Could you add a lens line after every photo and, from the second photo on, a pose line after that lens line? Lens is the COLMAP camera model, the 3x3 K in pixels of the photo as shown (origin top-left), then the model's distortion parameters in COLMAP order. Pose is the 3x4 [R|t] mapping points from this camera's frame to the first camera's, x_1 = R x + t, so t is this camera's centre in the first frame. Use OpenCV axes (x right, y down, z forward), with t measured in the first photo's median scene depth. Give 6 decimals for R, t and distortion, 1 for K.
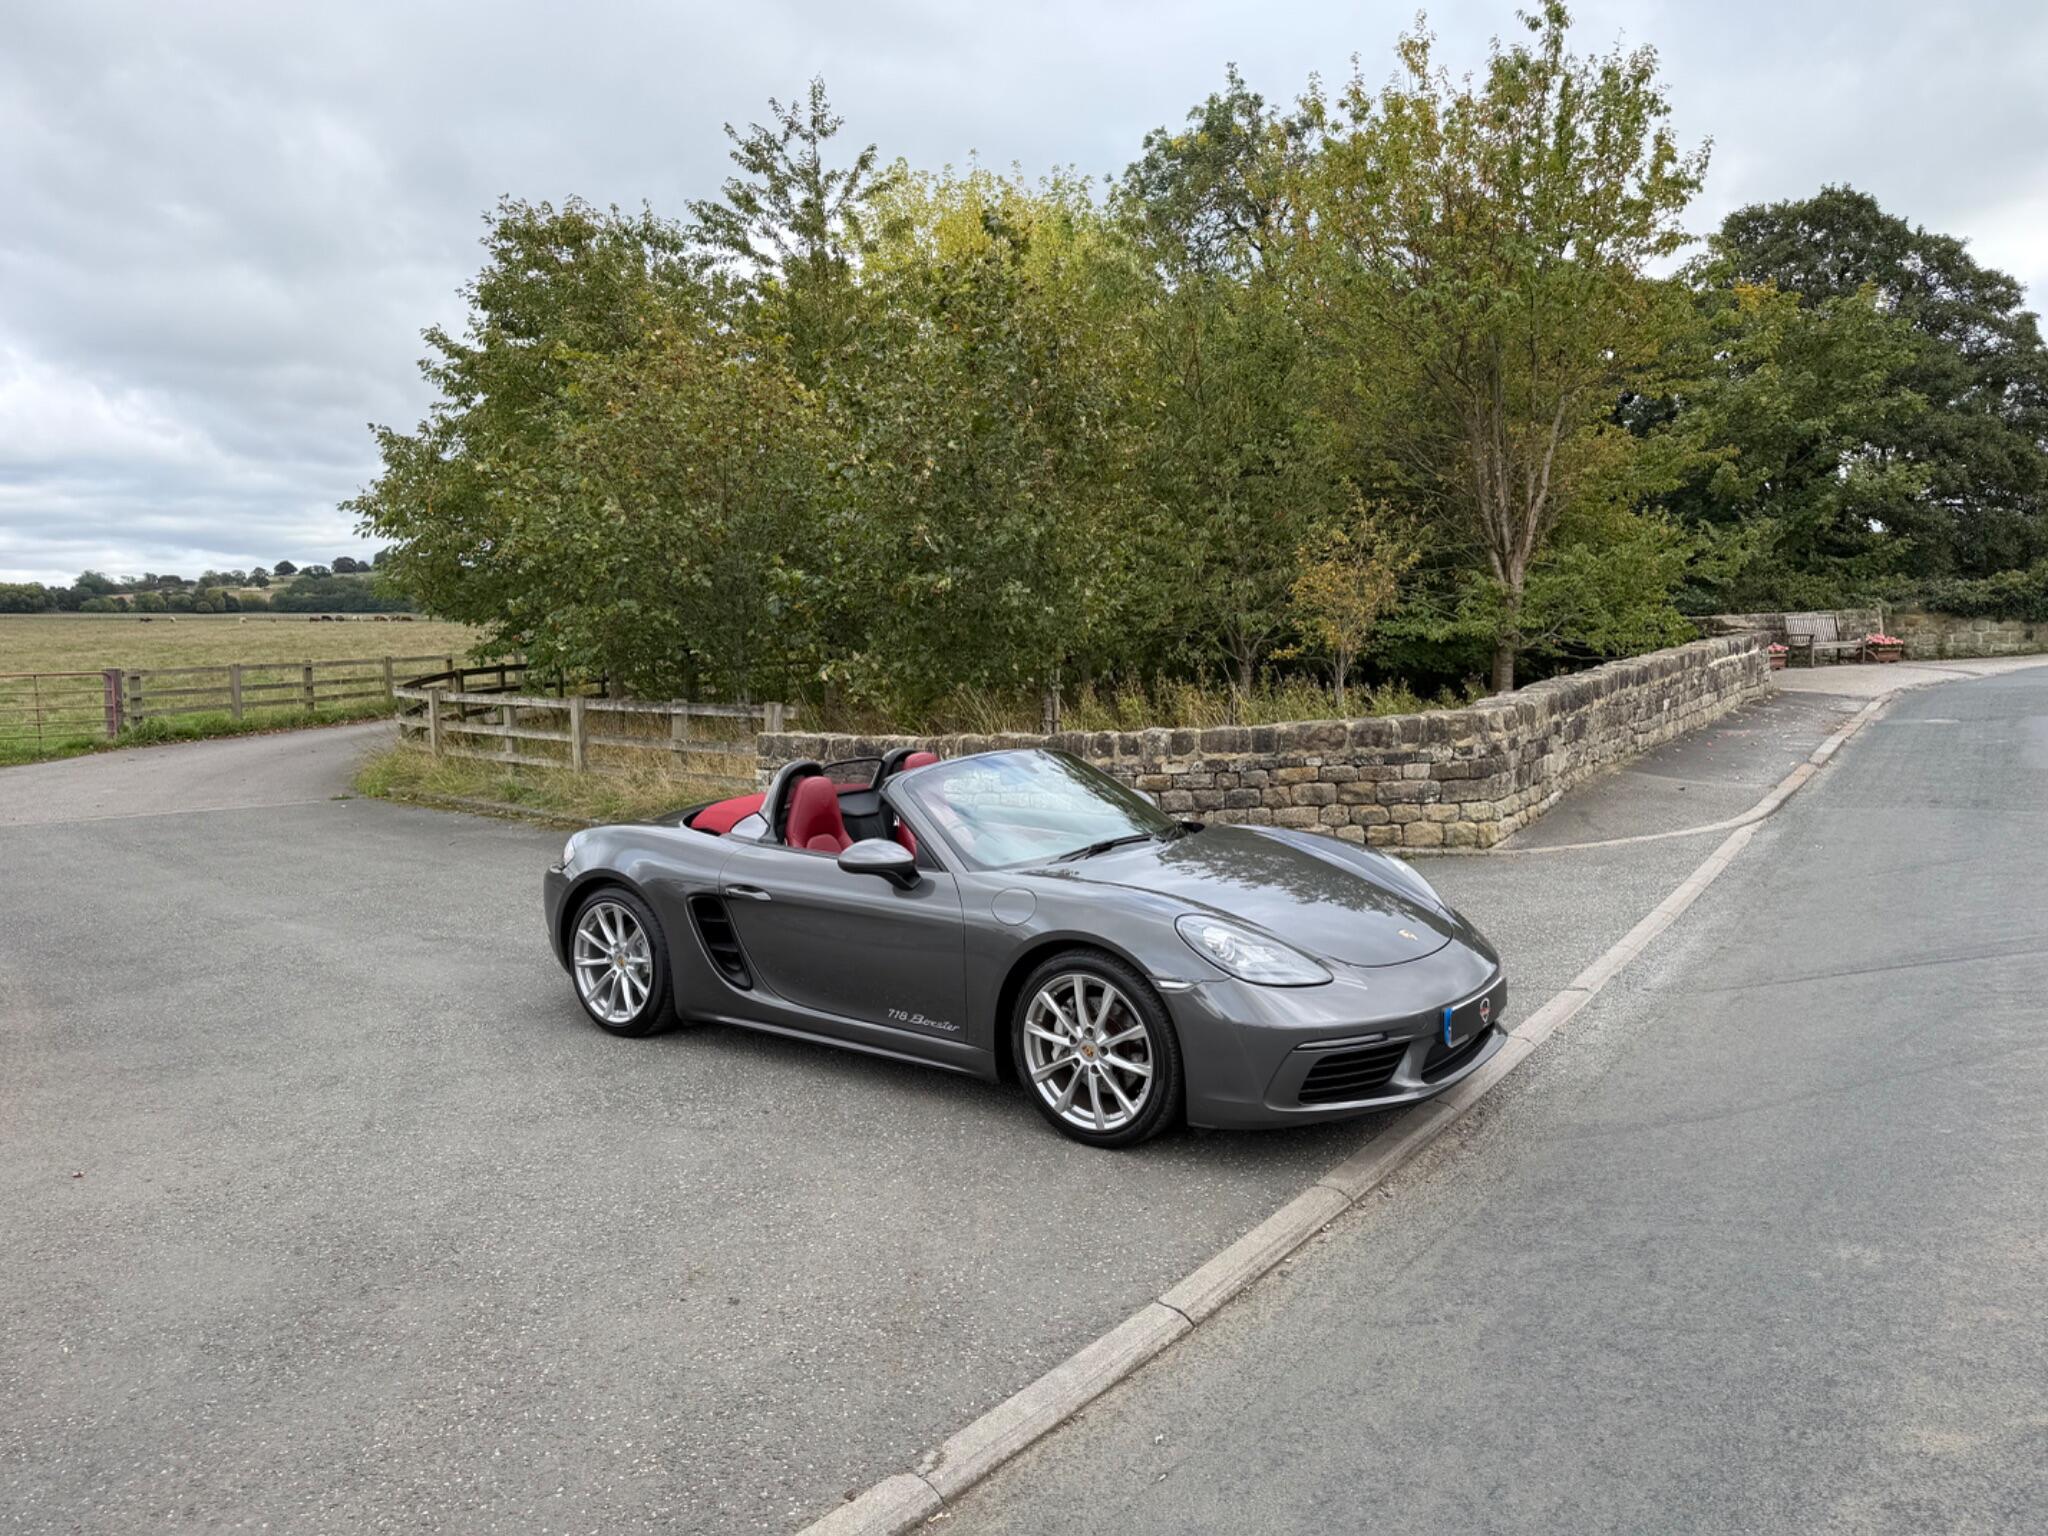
lens RADIAL K [[1489.1, 0, 1022.5], [0, 1489.1, 726.5], [0, 0, 1]] dist [0.059313, -0.001826]
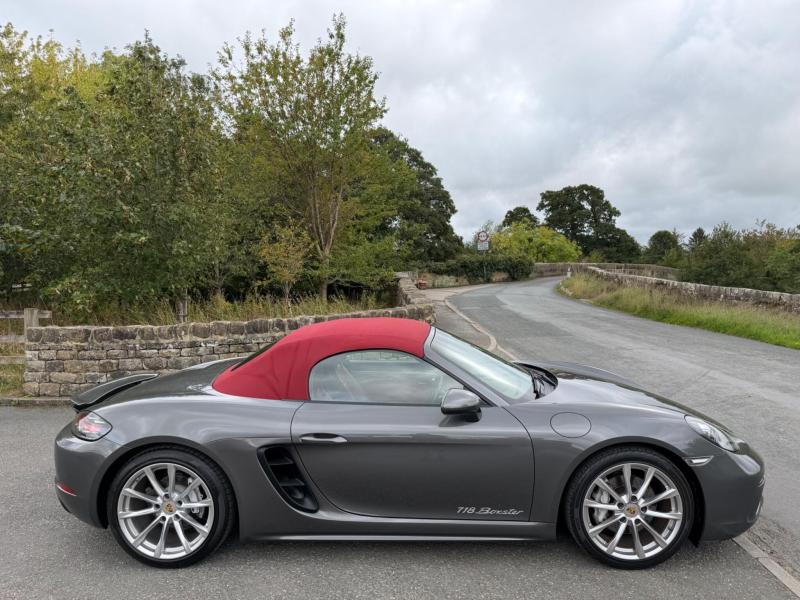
lens RADIAL K [[569.5, 0, 404.5], [0, 569.5, 308.5], [0, 0, 1]] dist [0.043820, -0.049591]
pose [[0.815479, -0.022303, 0.578357, -0.238946], [0.031496, 0.999487, -0.005866, 0.000352], [-0.577929, 0.022999, 0.815763, 0.310770]]
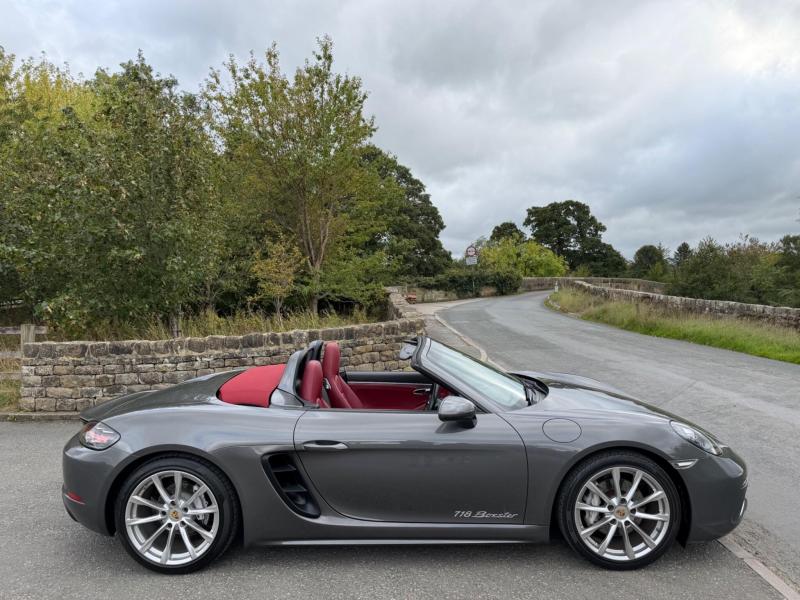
lens RADIAL K [[569.2, 0, 400.0], [0, 569.2, 300.0], [0, 0, 1]] dist [0.044813, -0.051856]
pose [[0.808322, -0.002399, 0.588736, -0.251983], [0.037044, 0.998217, -0.046793, 0.002212], [-0.587574, 0.059633, 0.806970, 0.301169]]
